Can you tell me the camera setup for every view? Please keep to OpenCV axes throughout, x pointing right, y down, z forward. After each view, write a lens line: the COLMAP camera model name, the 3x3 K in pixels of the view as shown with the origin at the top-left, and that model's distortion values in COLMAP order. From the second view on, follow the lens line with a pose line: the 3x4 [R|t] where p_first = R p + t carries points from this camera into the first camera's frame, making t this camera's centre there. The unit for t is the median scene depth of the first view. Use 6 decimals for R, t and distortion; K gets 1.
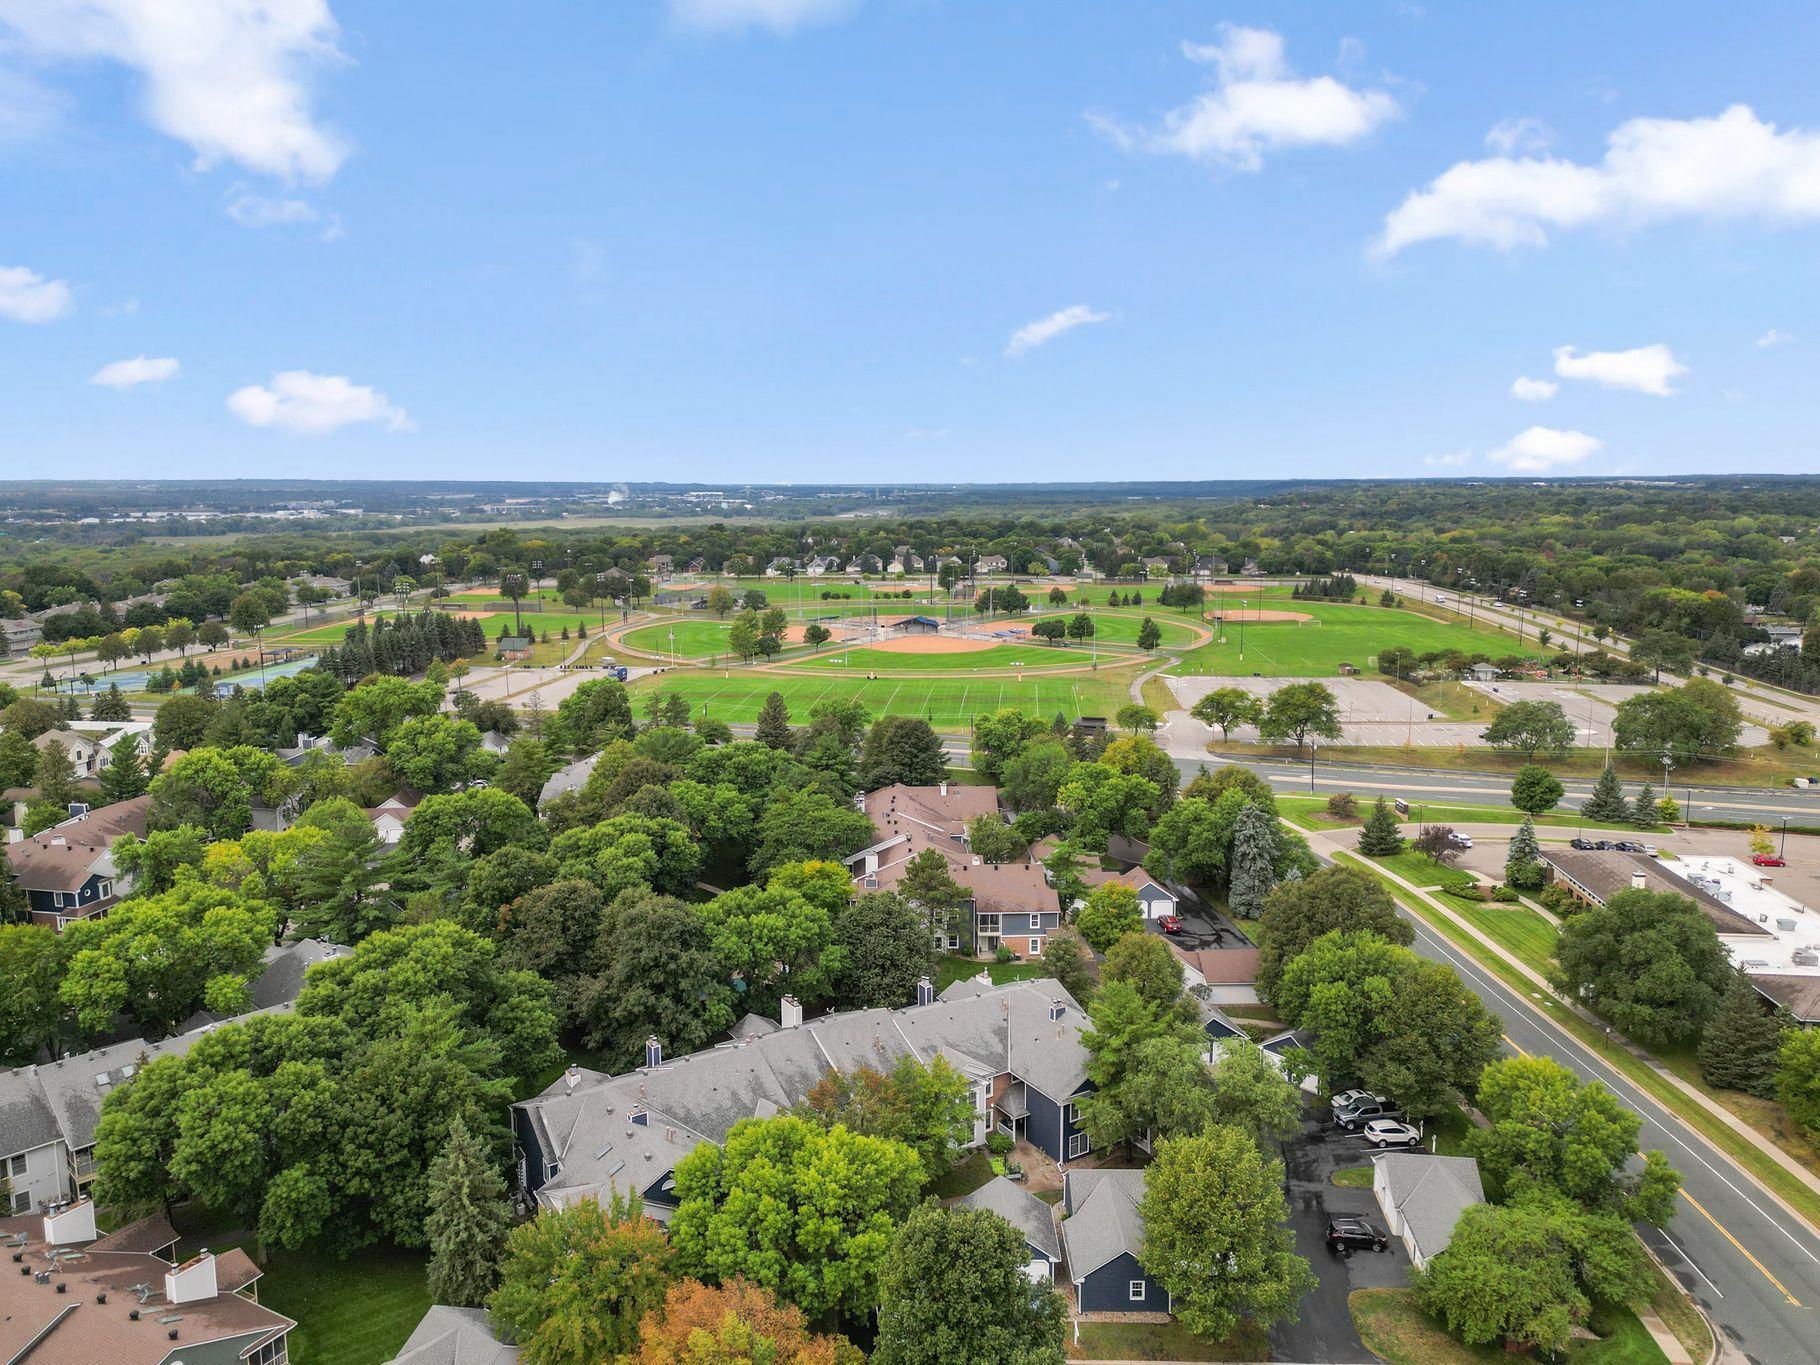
lens RADIAL K [[1252.4, 0, 905.9], [0, 1252.4, 678.7], [0, 0, 1]] dist [0.092898, -0.103462]
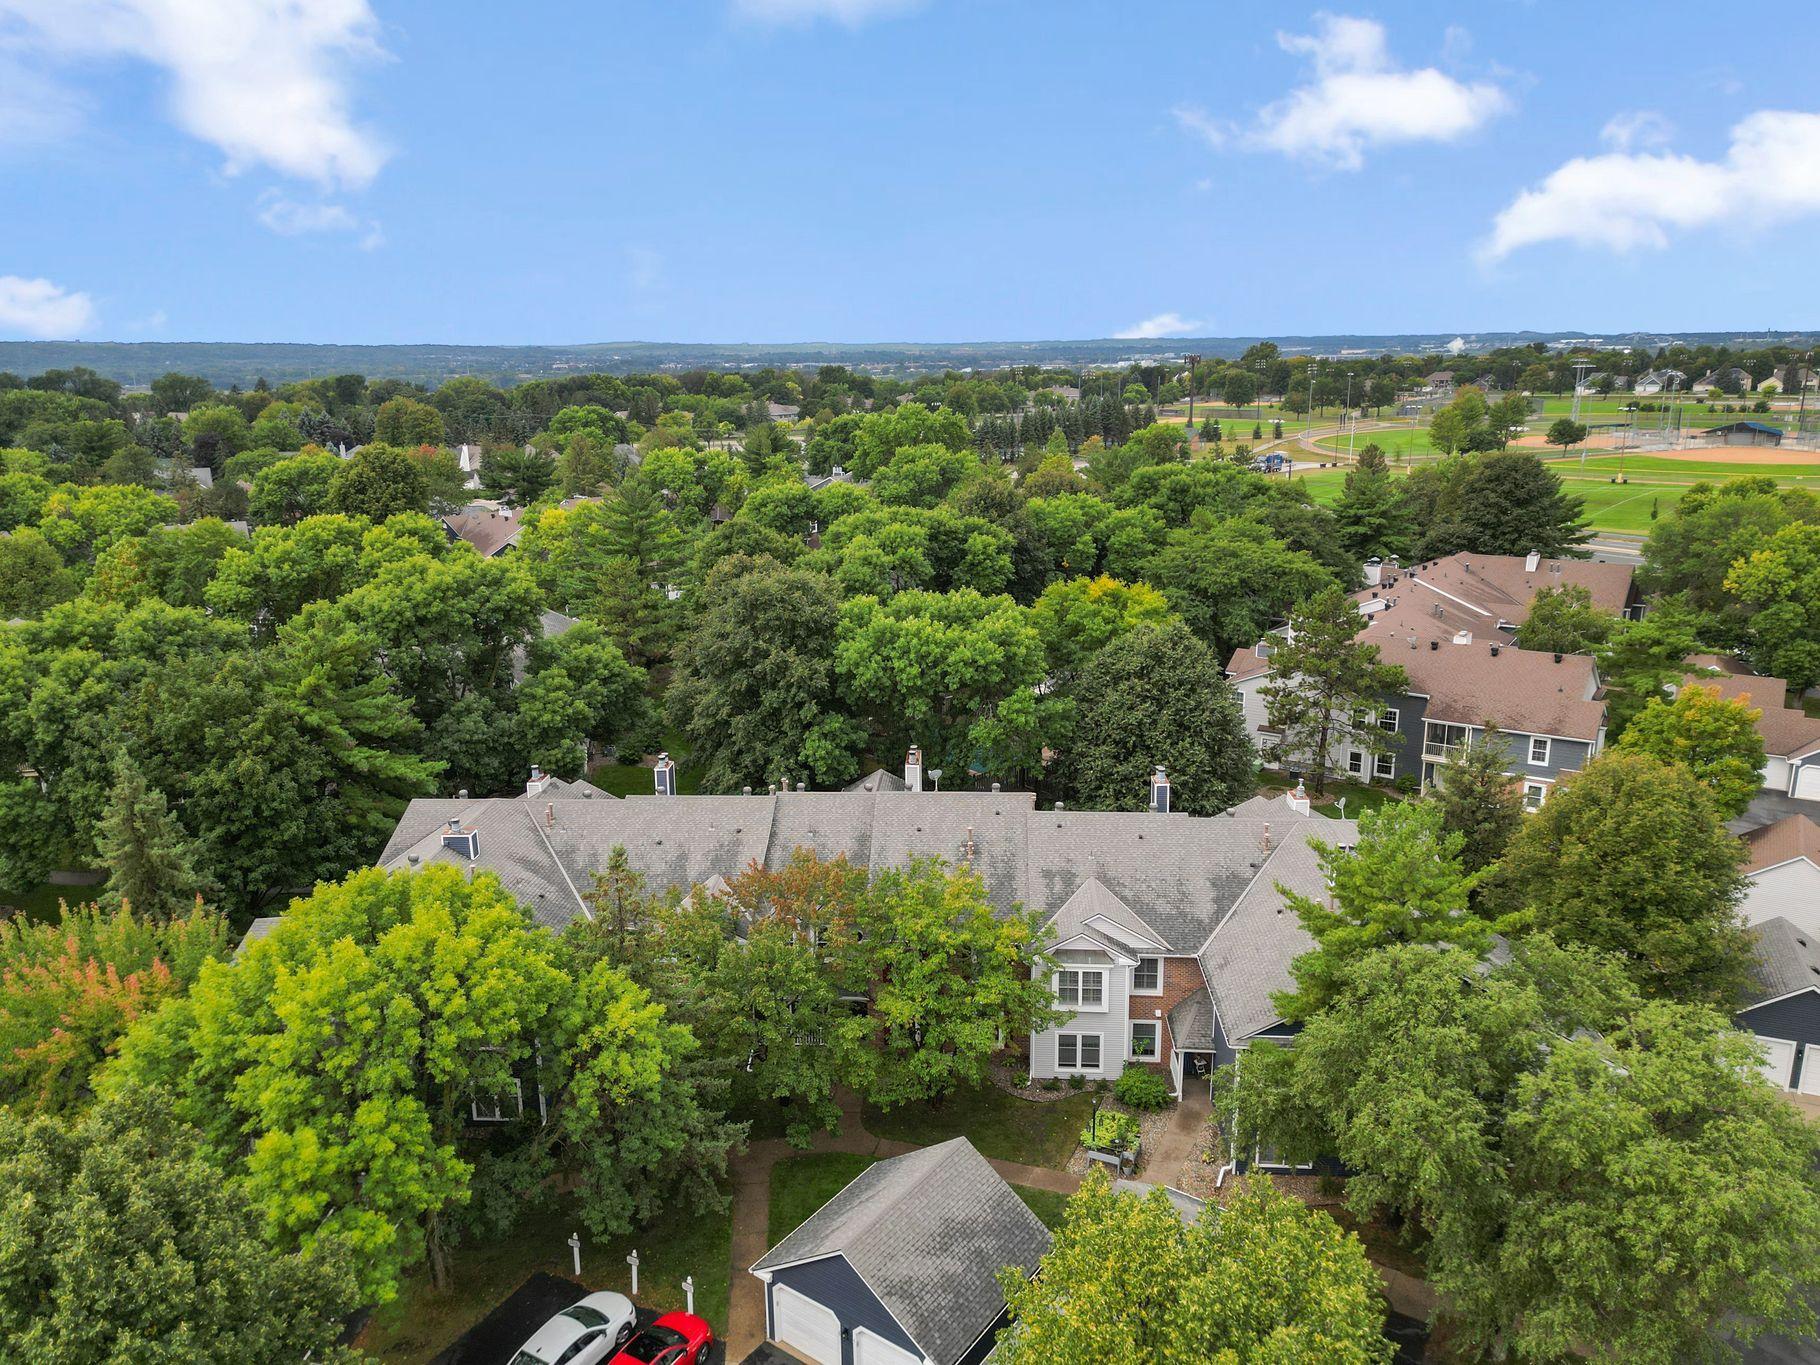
lens RADIAL K [[1284.0, 0, 902.9], [0, 1284.0, 680.9], [0, 0, 1]] dist [0.031432, -0.001304]
pose [[0.812358, 0.139875, -0.566135, 0.057724], [-0.077449, 0.988086, 0.132994, 0.034078], [0.577993, -0.064192, 0.813513, 0.123338]]
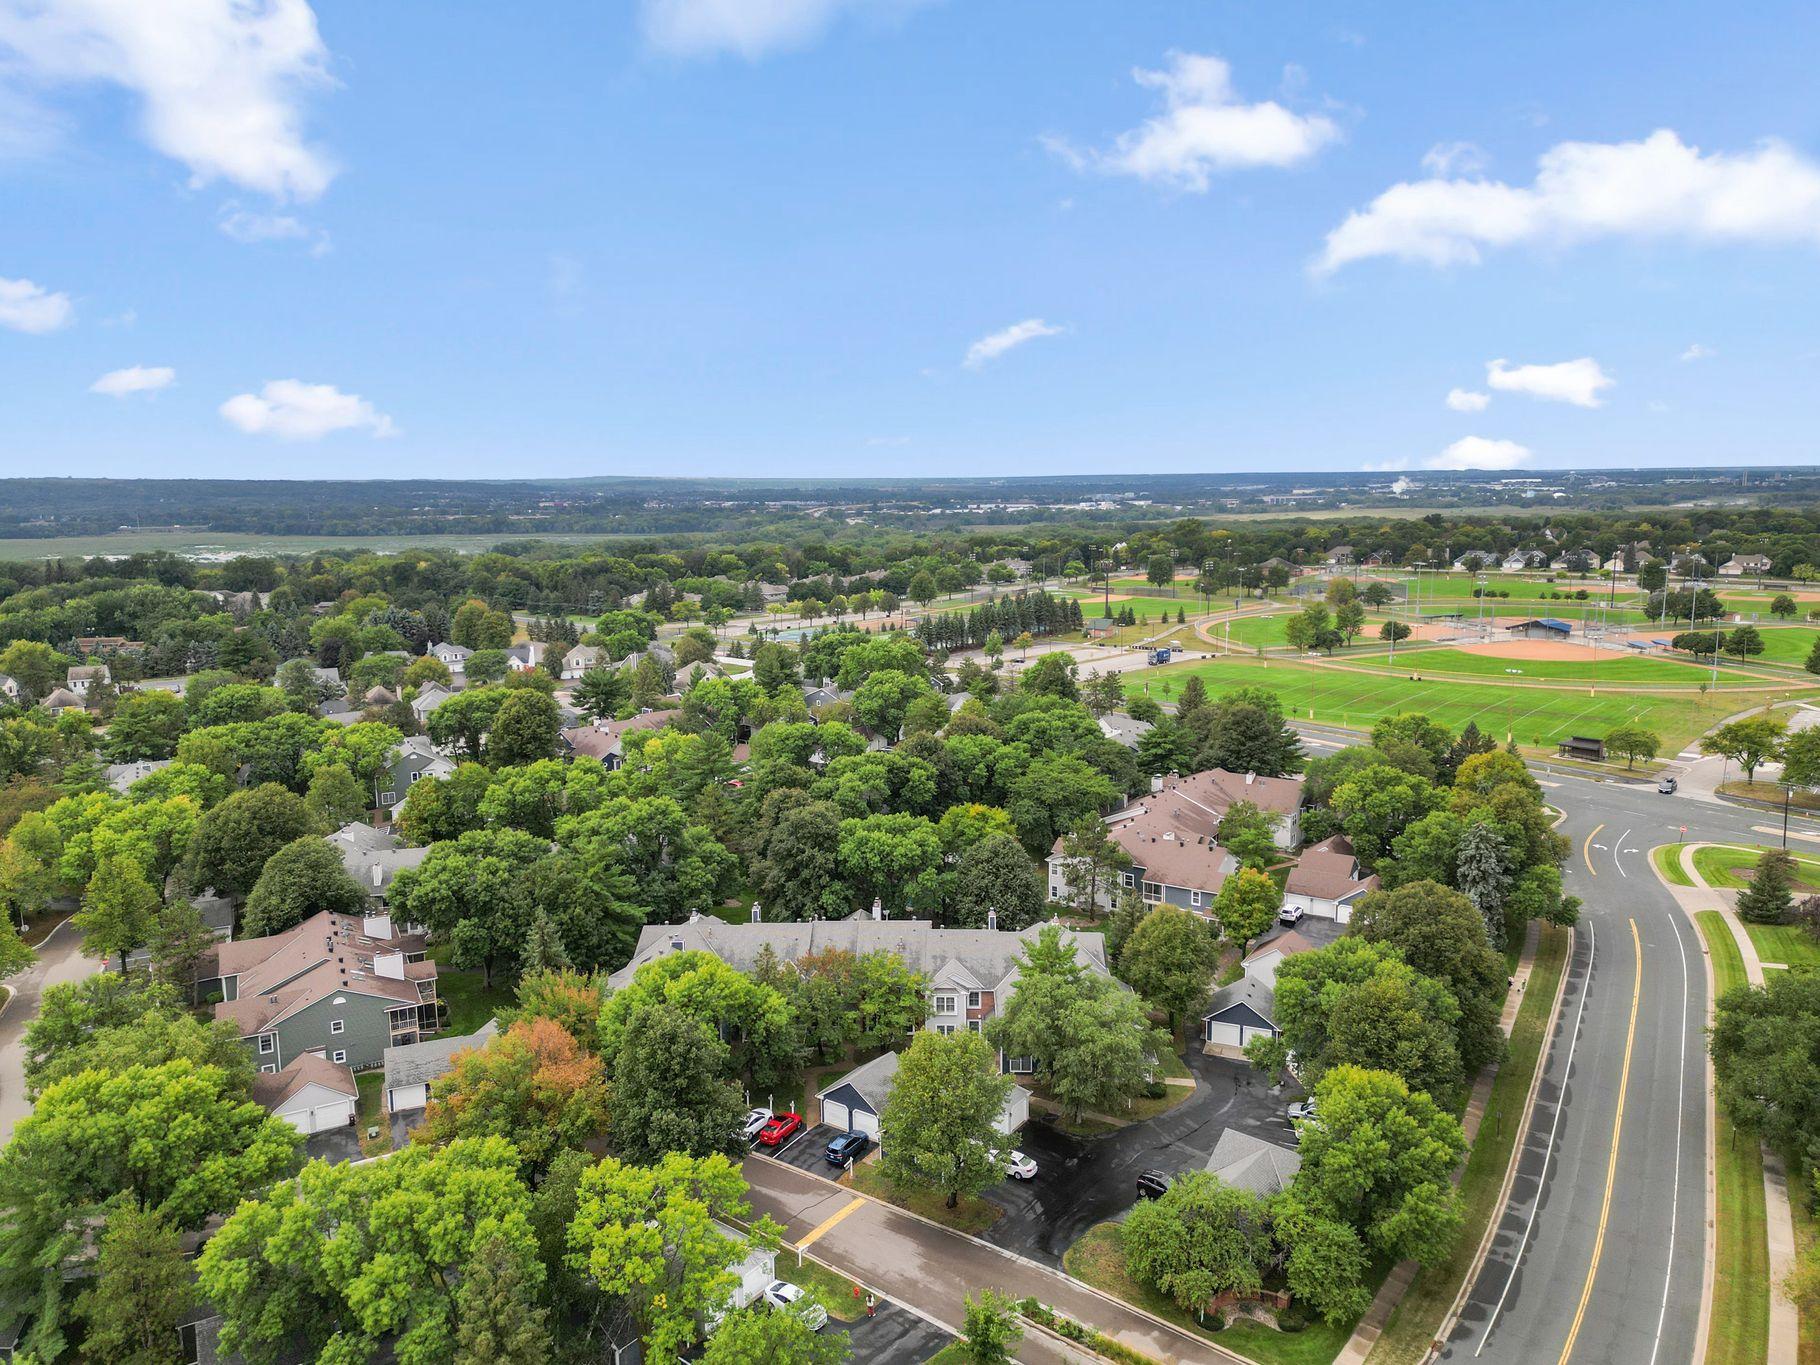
lens RADIAL K [[1252.4, 0, 905.9], [0, 1252.4, 678.7], [0, 0, 1]] dist [0.092898, -0.103462]
pose [[0.825714, 0.081737, -0.558135, 0.143992], [-0.077577, 0.996499, 0.031166, -0.000608], [0.558729, 0.017565, 0.829164, -0.000518]]
